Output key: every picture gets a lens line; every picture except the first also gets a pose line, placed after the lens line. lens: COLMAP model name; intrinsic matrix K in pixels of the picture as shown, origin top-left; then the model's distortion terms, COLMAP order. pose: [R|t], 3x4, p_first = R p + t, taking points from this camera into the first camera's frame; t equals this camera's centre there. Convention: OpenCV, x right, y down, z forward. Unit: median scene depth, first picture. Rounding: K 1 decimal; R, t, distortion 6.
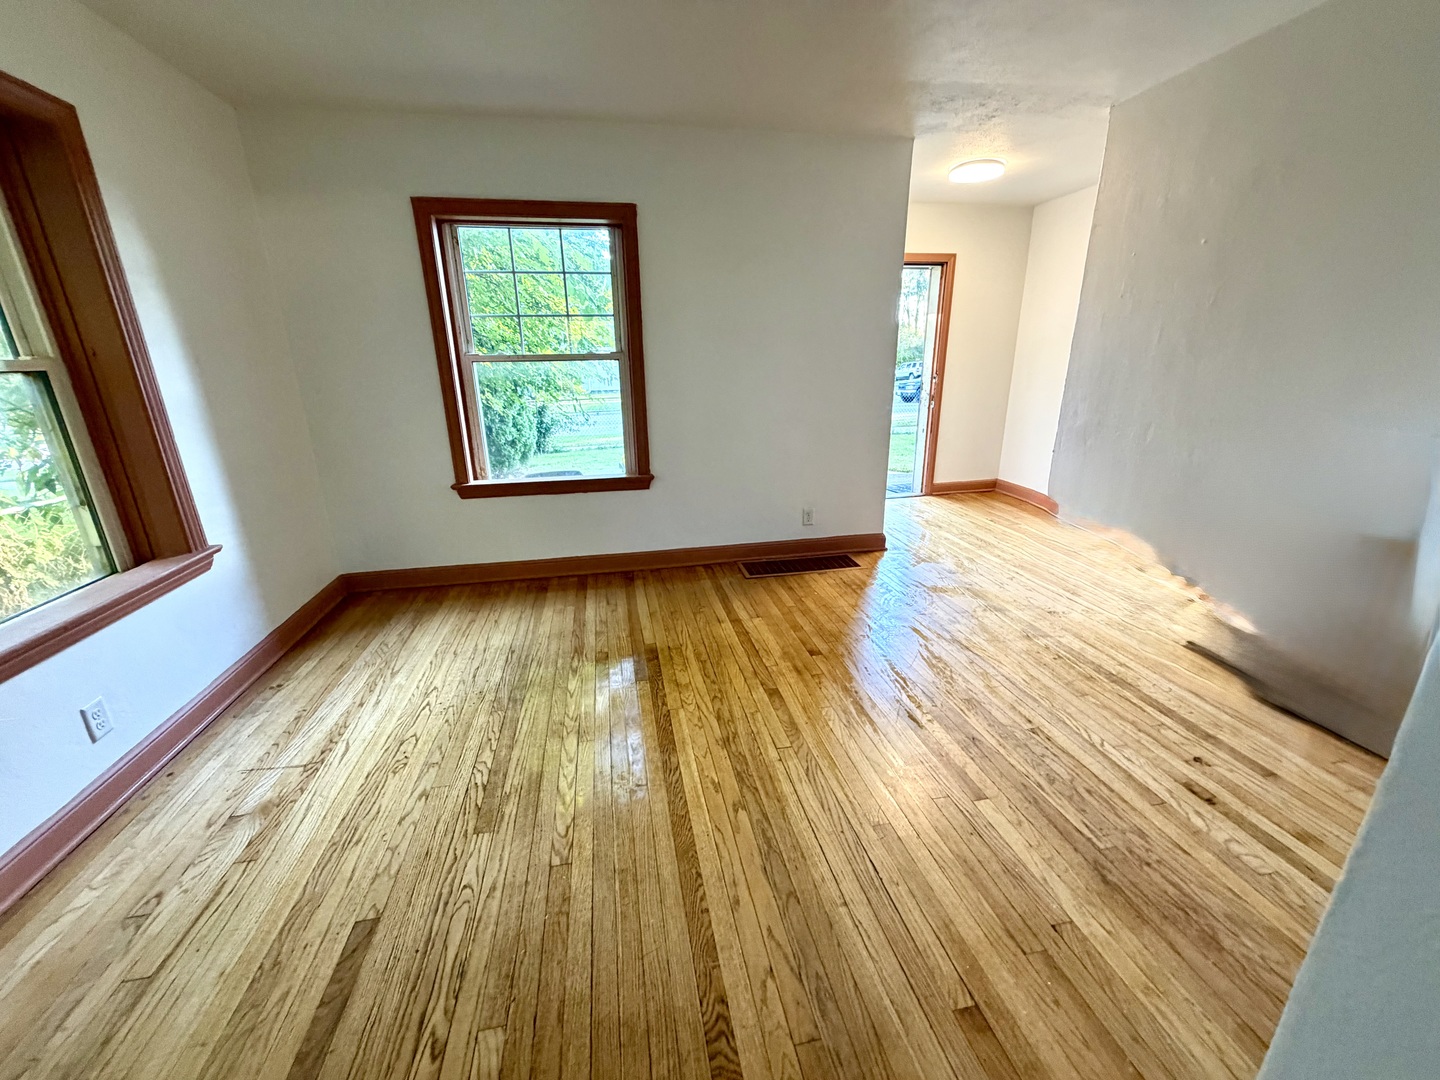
lens RADIAL K [[573.3, 0, 719.8], [0, 573.3, 541.5], [0, 0, 1]] dist [-0.001464, 0.000021]
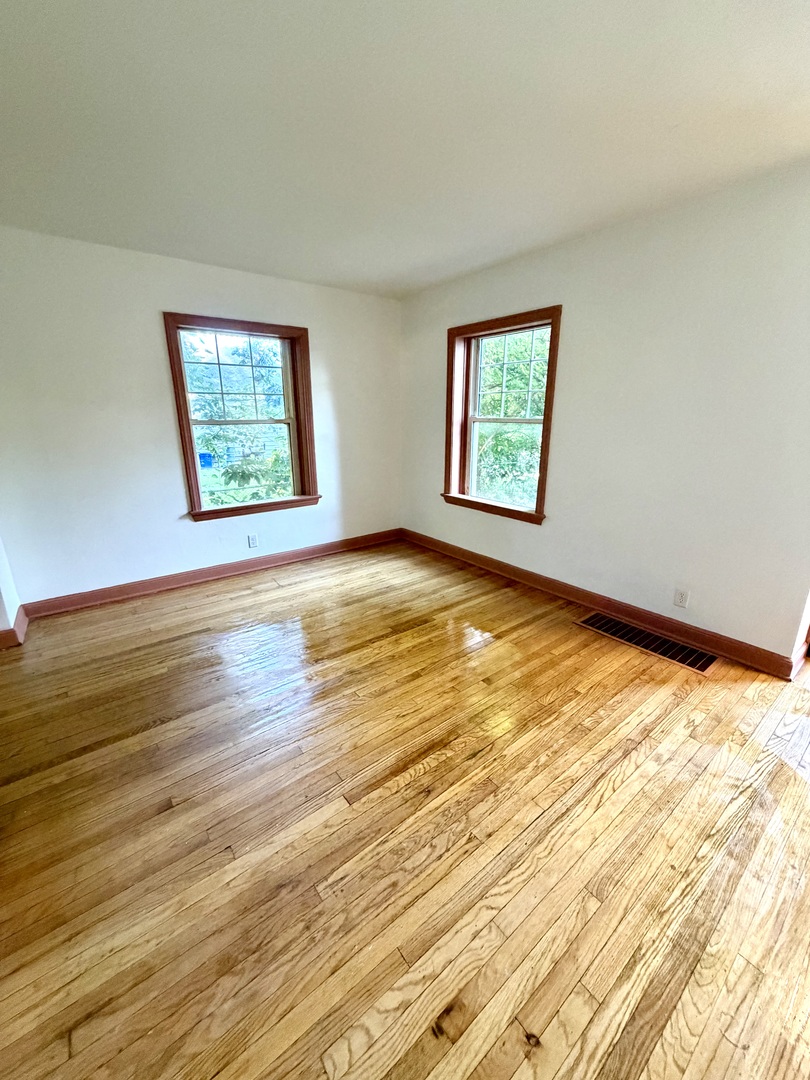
lens RADIAL K [[430.0, 0, 405.0], [0, 430.0, 540.0], [0, 0, 1]] dist [-0.001464, 0.000021]
pose [[0.447032, 0.270234, -0.852722, 0.770481], [-0.278162, 0.948010, 0.154608, -0.170412], [0.850169, 0.168080, 0.498960, 0.373419]]
